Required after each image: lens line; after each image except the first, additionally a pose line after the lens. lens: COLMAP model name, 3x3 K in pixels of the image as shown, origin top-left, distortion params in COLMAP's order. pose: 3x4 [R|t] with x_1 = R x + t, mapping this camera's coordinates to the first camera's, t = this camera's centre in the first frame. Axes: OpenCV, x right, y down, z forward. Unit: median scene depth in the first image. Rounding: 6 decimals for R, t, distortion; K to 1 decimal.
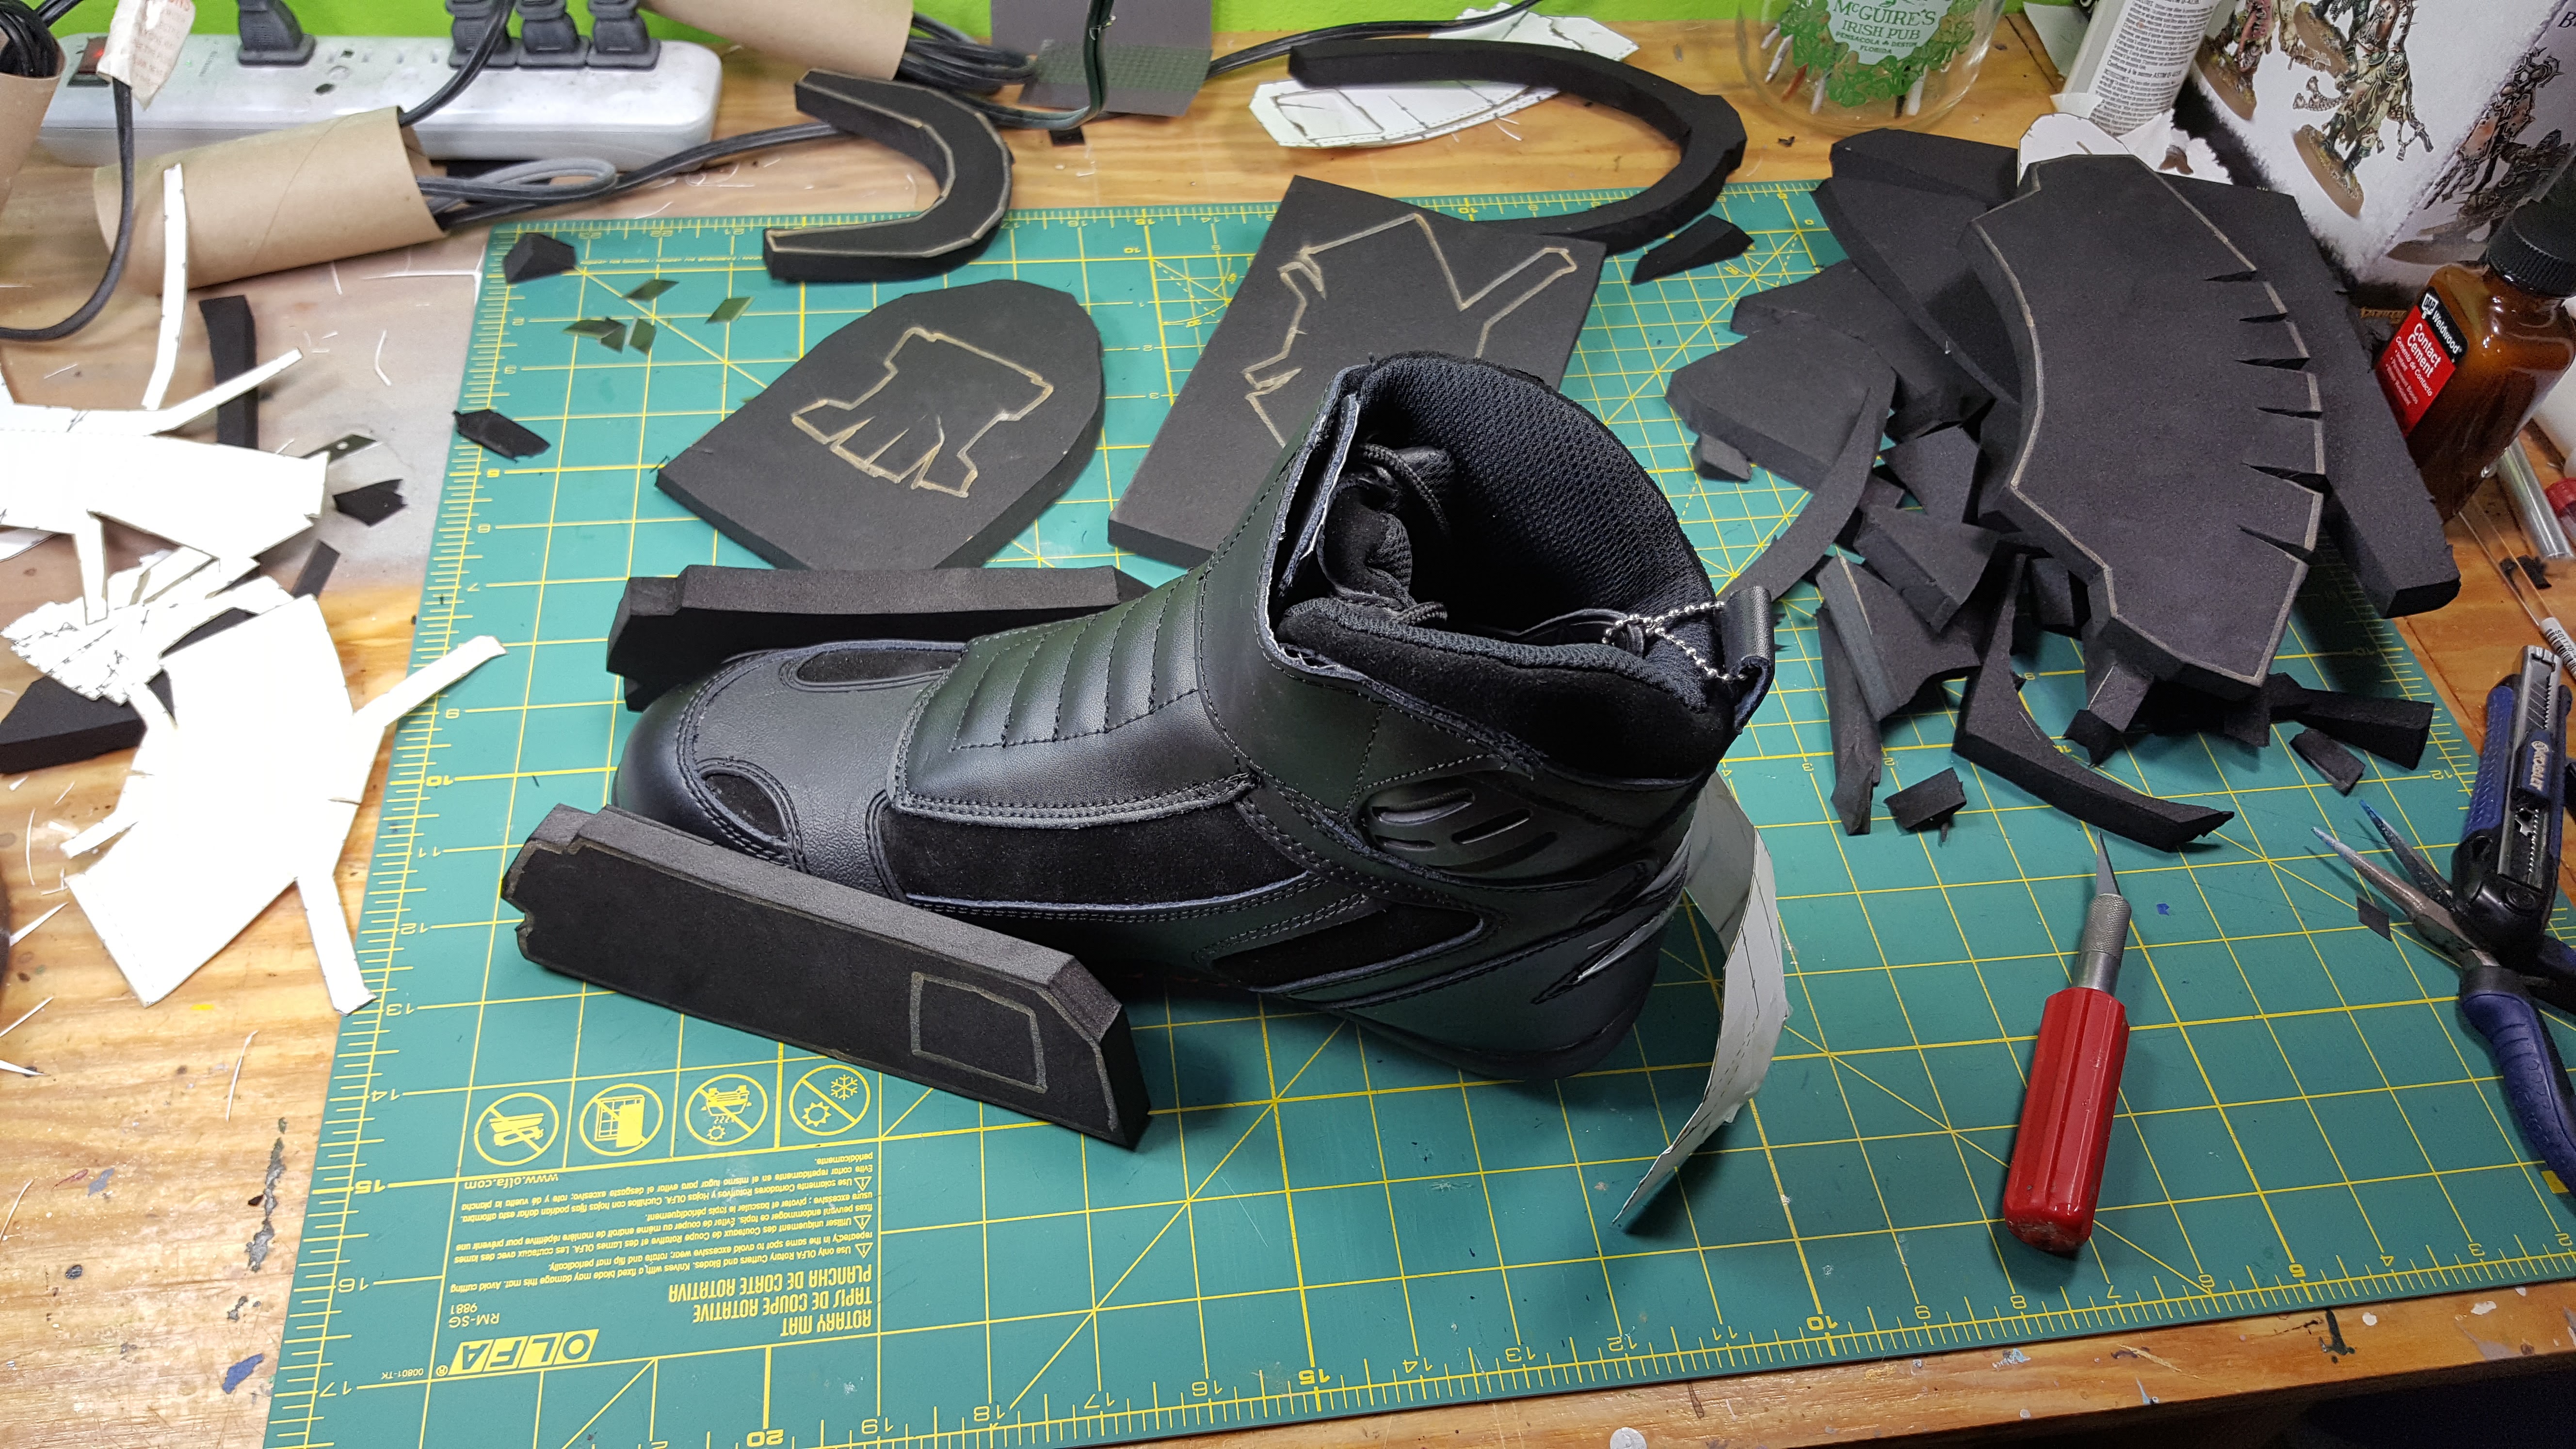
lens RADIAL K [[1957.6, 0, 1309.3], [0, 1957.6, 695.0], [0, 0, 1]] dist [0.034643, -0.081992]
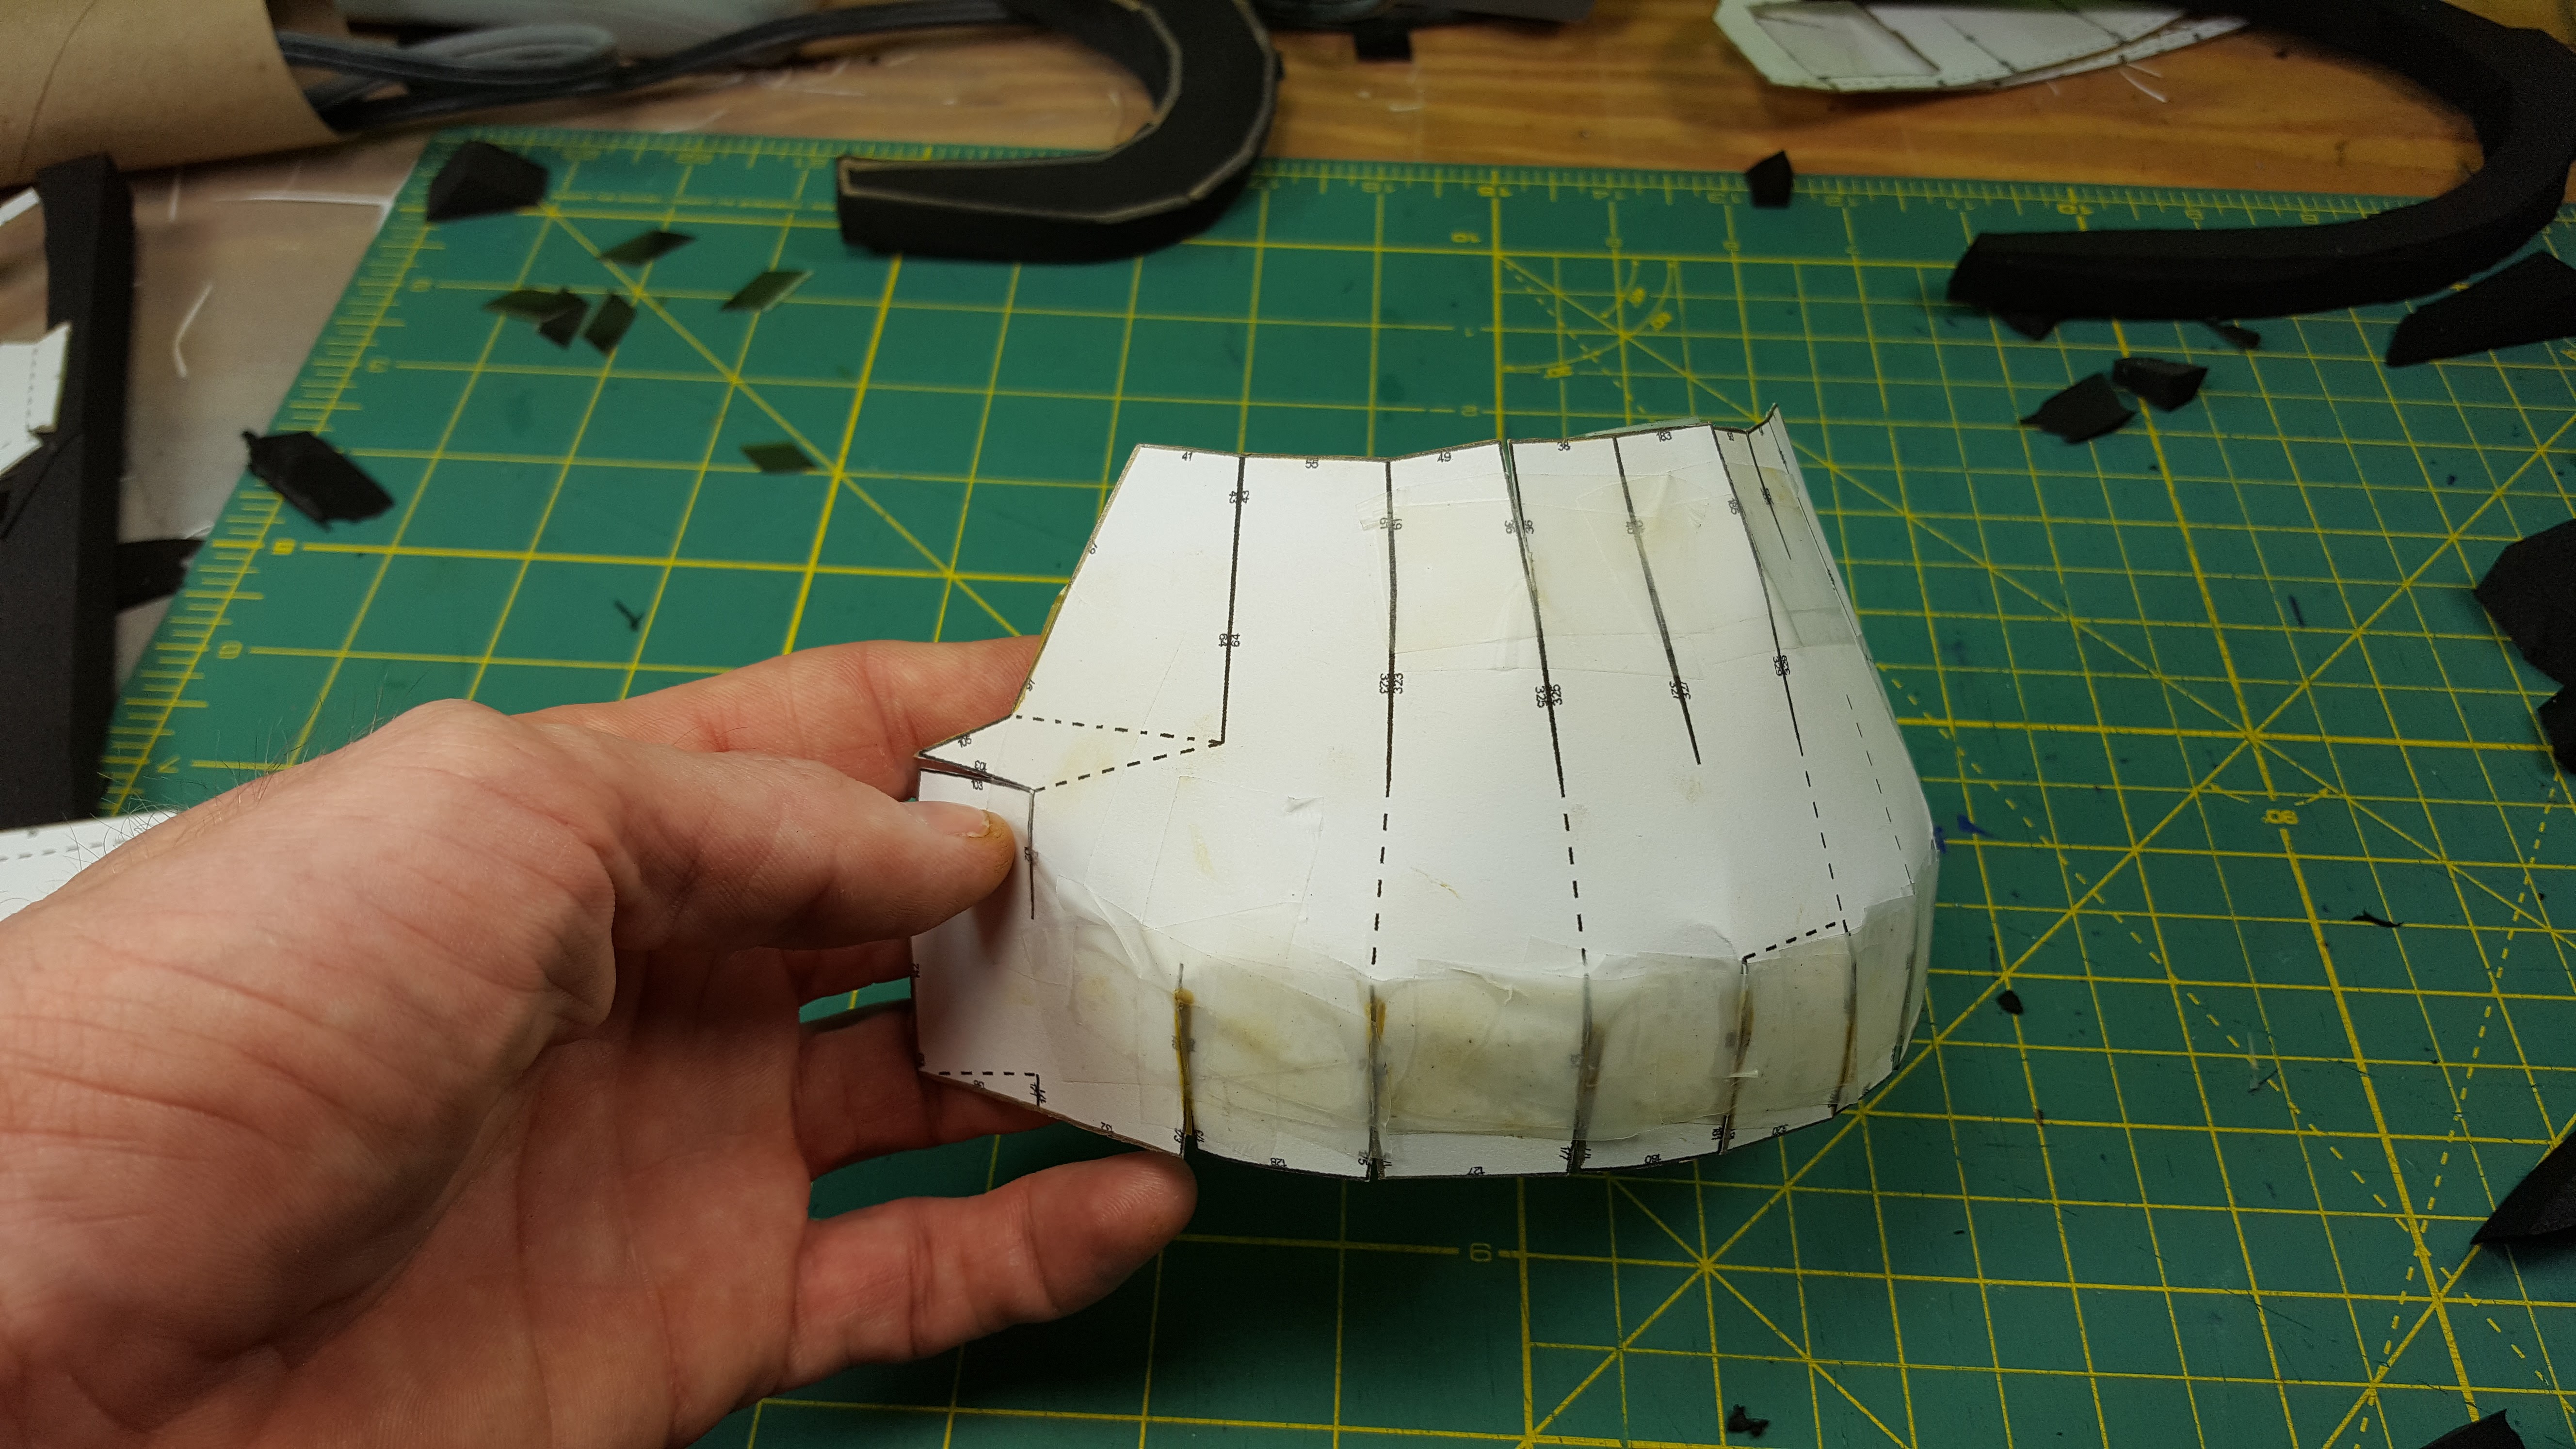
lens RADIAL K [[1957.6, 0, 1317.1], [0, 1957.6, 739.8], [0, 0, 1]] dist [0.034643, -0.081992]
pose [[0.981280, 0.107953, -0.159488, -0.026297], [-0.107493, 0.994139, 0.011532, -0.083771], [0.159798, 0.005828, 0.987133, 0.429562]]
